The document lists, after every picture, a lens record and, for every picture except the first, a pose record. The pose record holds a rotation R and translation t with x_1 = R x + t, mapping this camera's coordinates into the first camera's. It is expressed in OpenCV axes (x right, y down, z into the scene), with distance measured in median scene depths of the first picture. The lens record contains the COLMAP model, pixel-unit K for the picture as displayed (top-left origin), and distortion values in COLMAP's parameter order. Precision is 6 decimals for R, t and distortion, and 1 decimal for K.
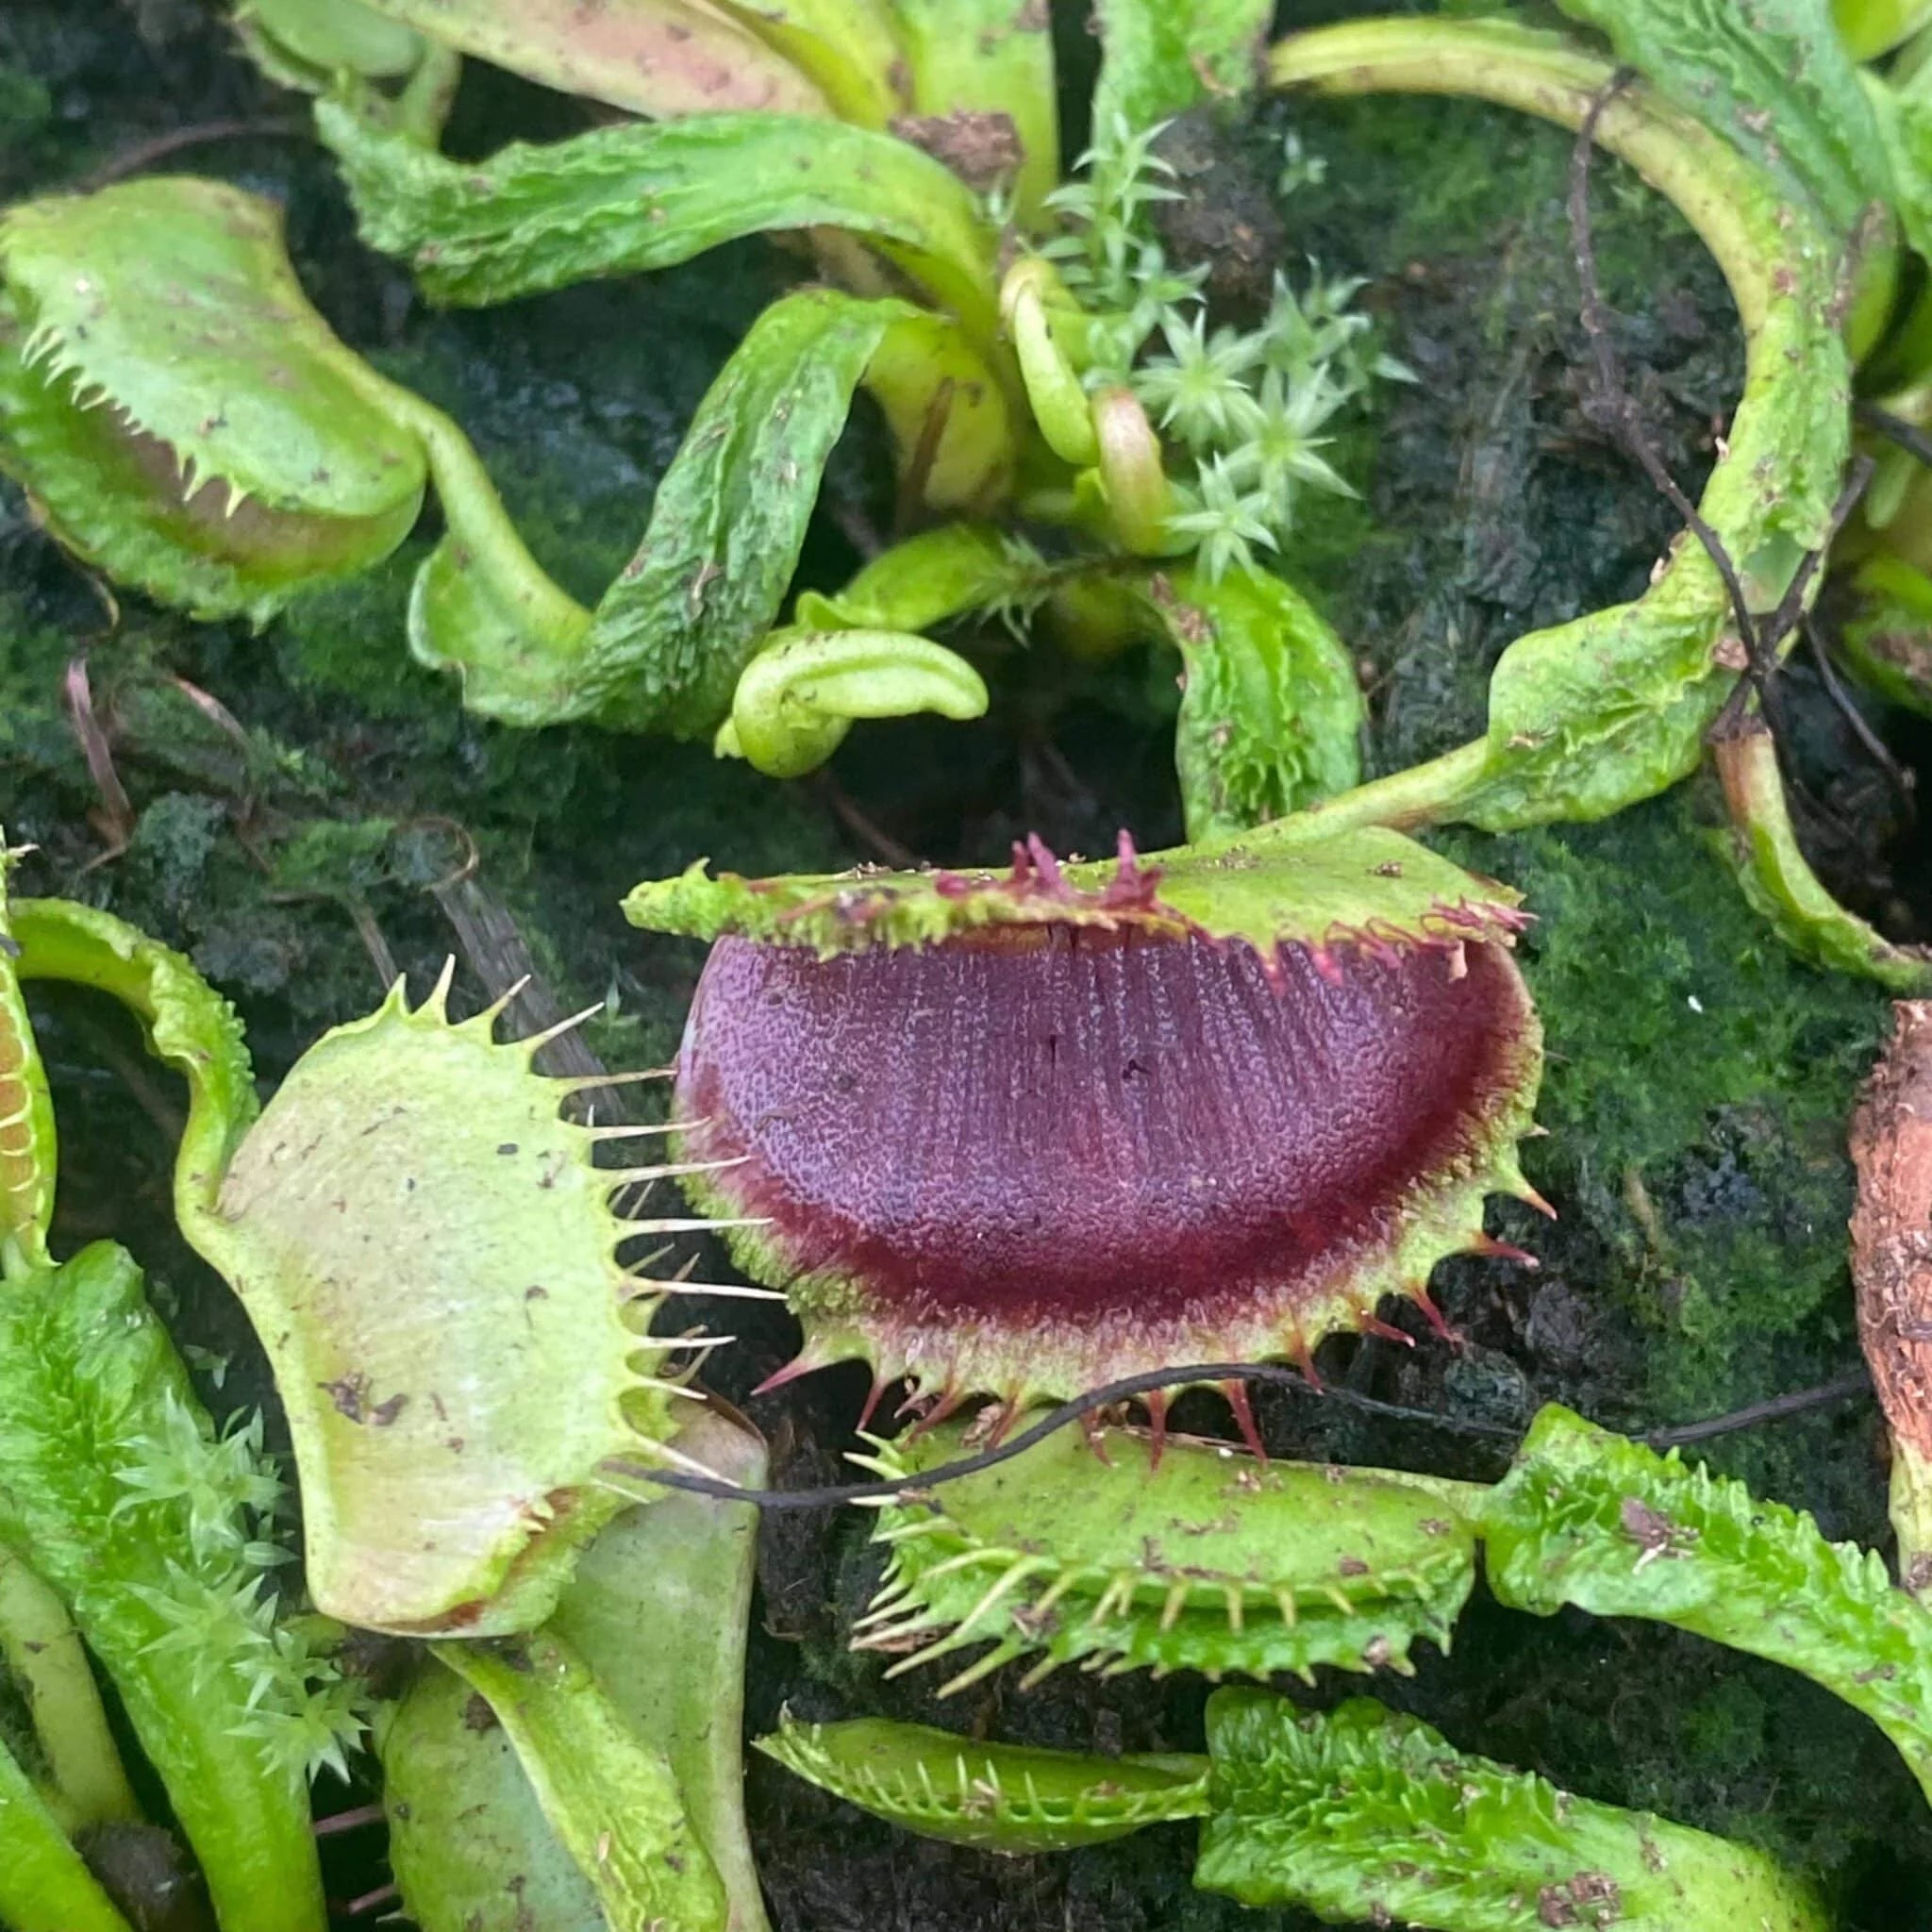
lens RADIAL K [[3625.7, 0, 966.0], [0, 3625.7, 966.0], [0, 0, 1]] dist [0.195643, -0.691703]
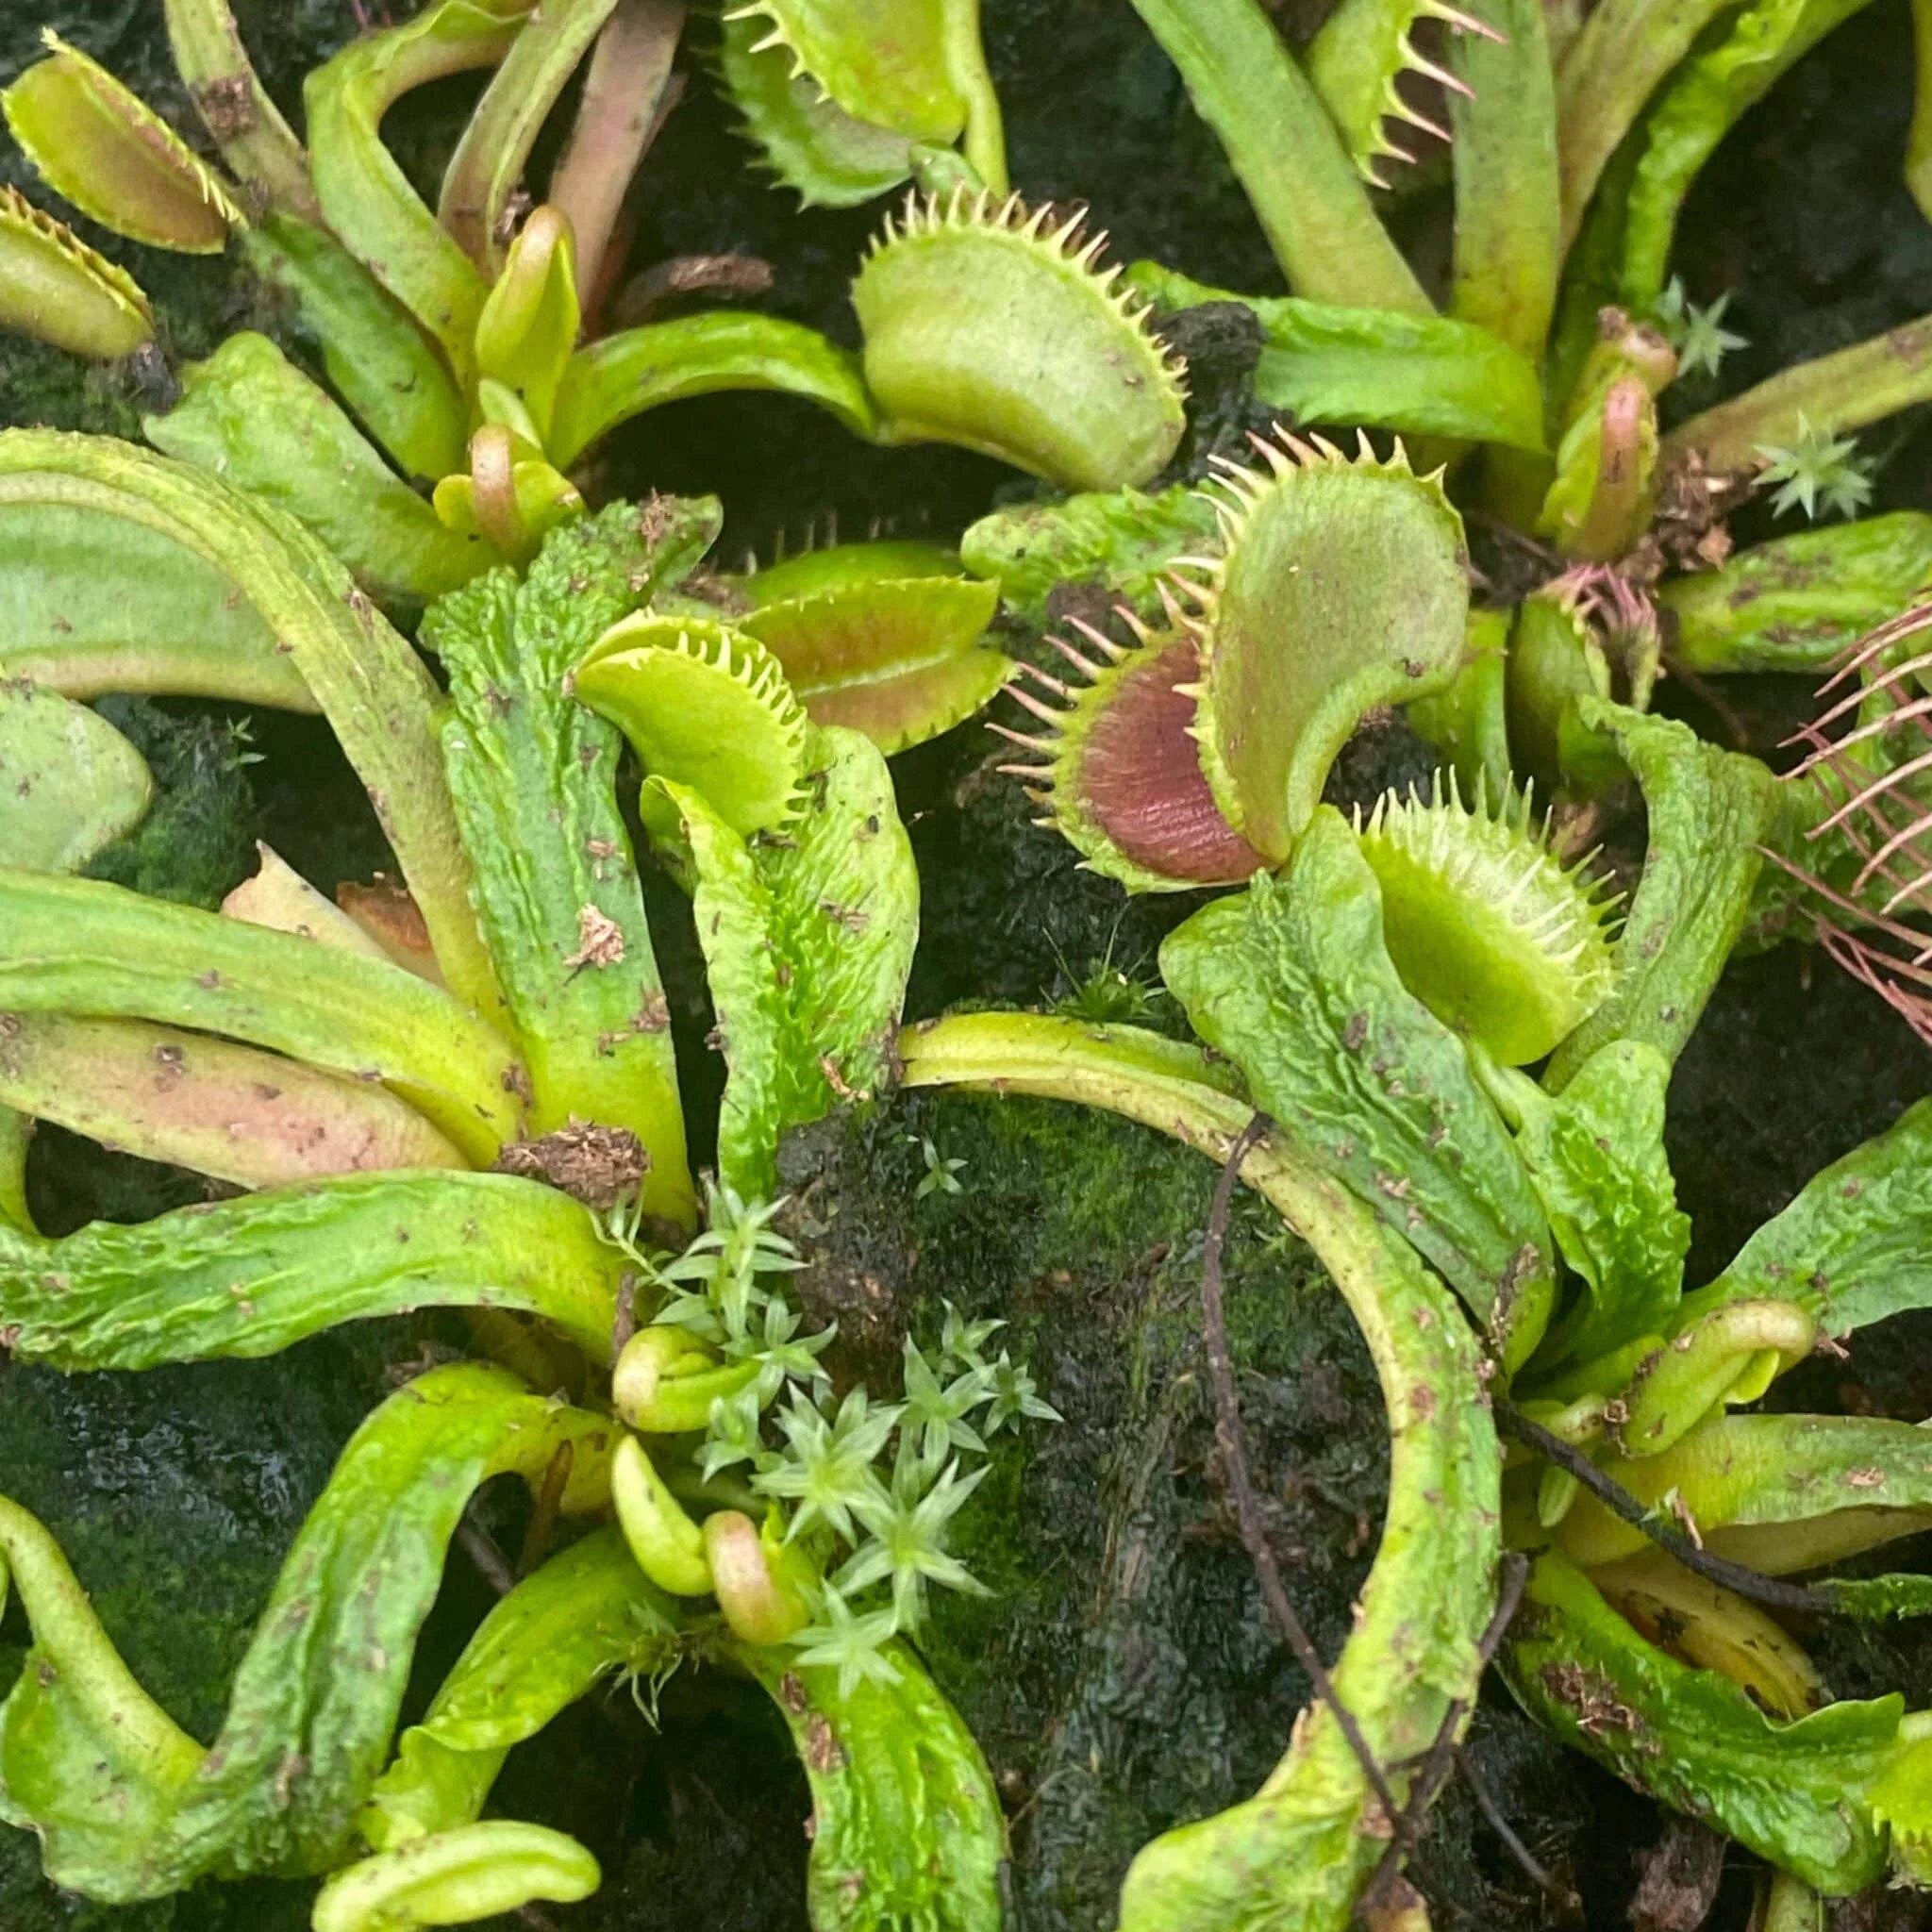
lens RADIAL K [[3625.7, 0, 966.0], [0, 3625.7, 966.0], [0, 0, 1]] dist [0.195643, -0.691703]
pose [[0.999058, -0.032912, 0.028294, 0.079129], [0.031736, 0.998653, 0.041058, -0.333790], [-0.029607, -0.040122, 0.998756, 0.059409]]
